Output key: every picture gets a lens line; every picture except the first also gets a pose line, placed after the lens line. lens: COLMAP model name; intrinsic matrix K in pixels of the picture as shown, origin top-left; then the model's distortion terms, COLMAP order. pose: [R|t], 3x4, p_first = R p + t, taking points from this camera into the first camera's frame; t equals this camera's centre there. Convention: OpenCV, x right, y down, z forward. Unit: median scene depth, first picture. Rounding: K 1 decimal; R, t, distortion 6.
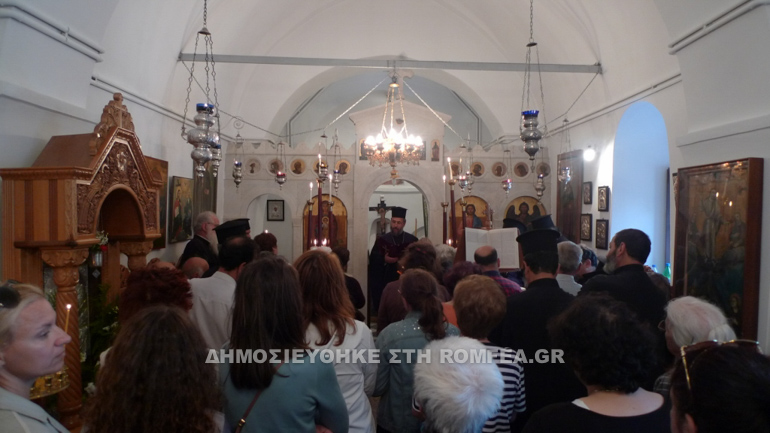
lens RADIAL K [[505.1, 0, 385.0], [0, 505.1, 216.5], [0, 0, 1]] dist [-0.038265, -0.001265]
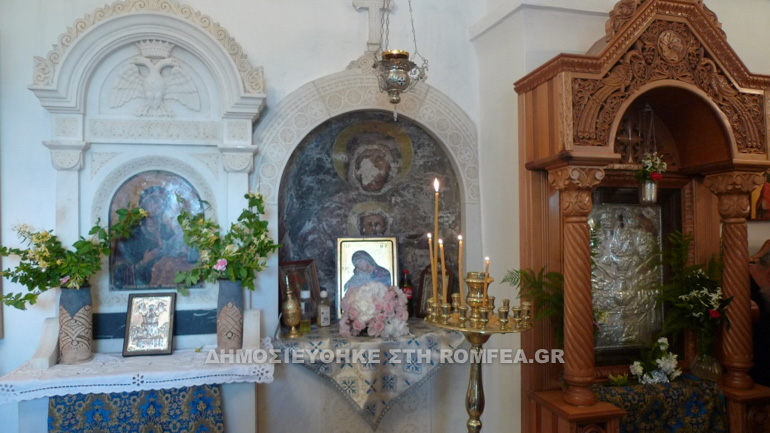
lens RADIAL K [[505.1, 0, 385.0], [0, 505.1, 216.5], [0, 0, 1]] dist [-0.038265, -0.001265]
pose [[0.210668, -0.026529, -0.977198, 0.043409], [0.003607, 0.999646, -0.026360, 0.126395], [0.977551, 0.002028, 0.210689, 0.434603]]
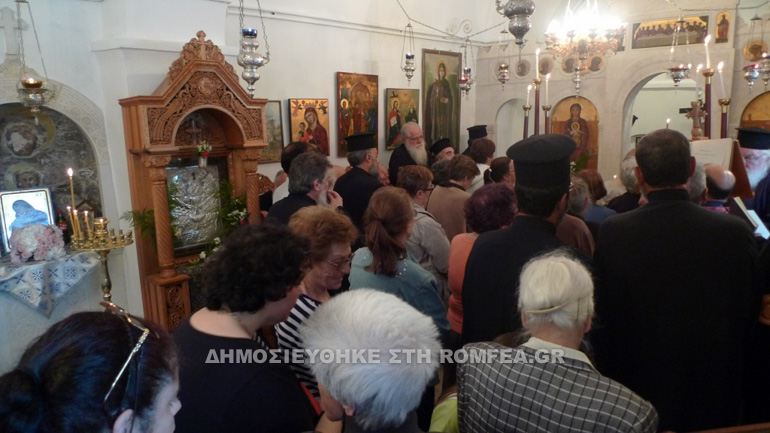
lens RADIAL K [[505.1, 0, 385.0], [0, 505.1, 216.5], [0, 0, 1]] dist [-0.038265, -0.001265]
pose [[0.729191, 0.105630, -0.676109, 0.648216], [0.021587, 0.983972, 0.177009, -0.000046], [0.683970, -0.143668, 0.715223, 0.318666]]
